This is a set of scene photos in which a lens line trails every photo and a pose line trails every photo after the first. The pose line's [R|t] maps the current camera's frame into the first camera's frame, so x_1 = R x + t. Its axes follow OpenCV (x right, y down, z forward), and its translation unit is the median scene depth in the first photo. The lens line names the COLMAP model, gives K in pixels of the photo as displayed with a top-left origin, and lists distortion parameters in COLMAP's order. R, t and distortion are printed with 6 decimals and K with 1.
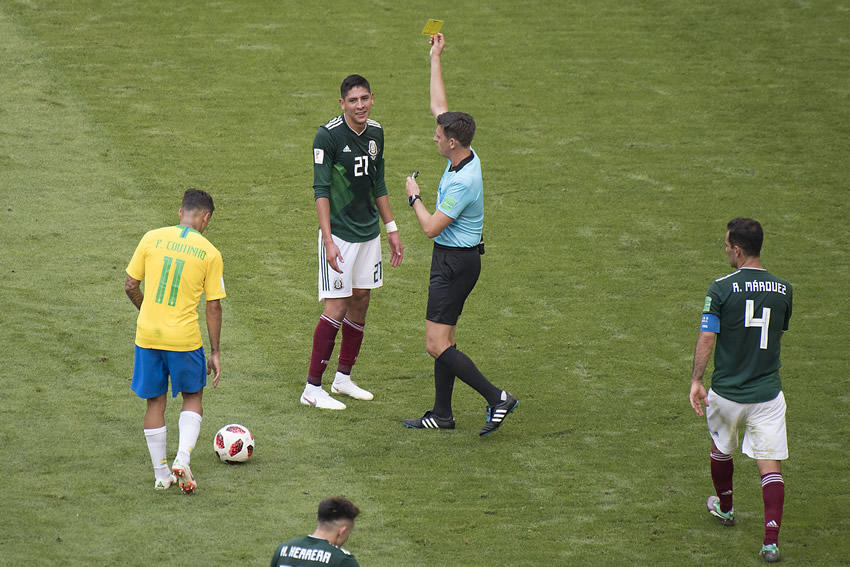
lens RADIAL K [[3088.2, 0, 425.0], [0, 3088.2, 285.9], [0, 0, 1]] dist [0.184024, 0.000000]
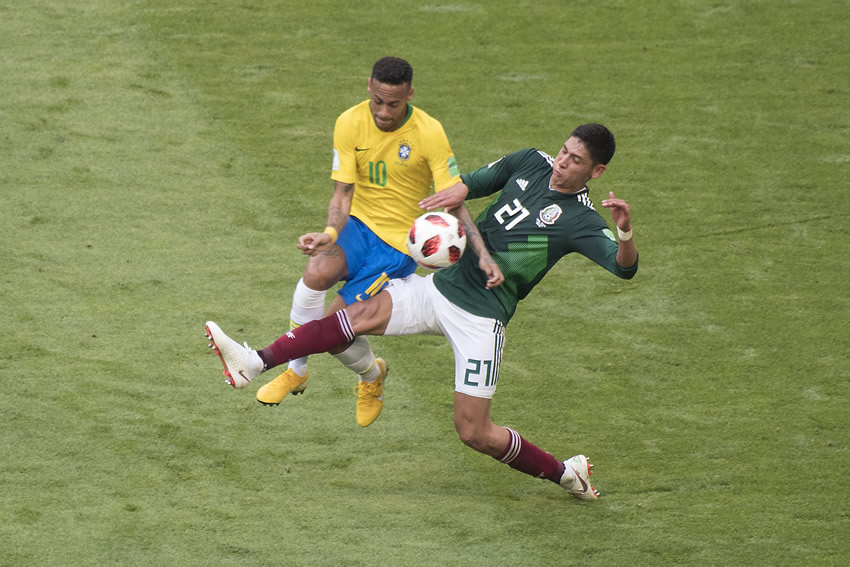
lens RADIAL K [[3088.2, 0, 423.2], [0, 3088.2, 282.3], [0, 0, 1]] dist [0.184024, 0.000000]
pose [[0.997459, 0.002366, -0.071209, -0.011163], [-0.002022, 0.999986, 0.004912, -0.019850], [0.071220, -0.004756, 0.997449, 0.317026]]
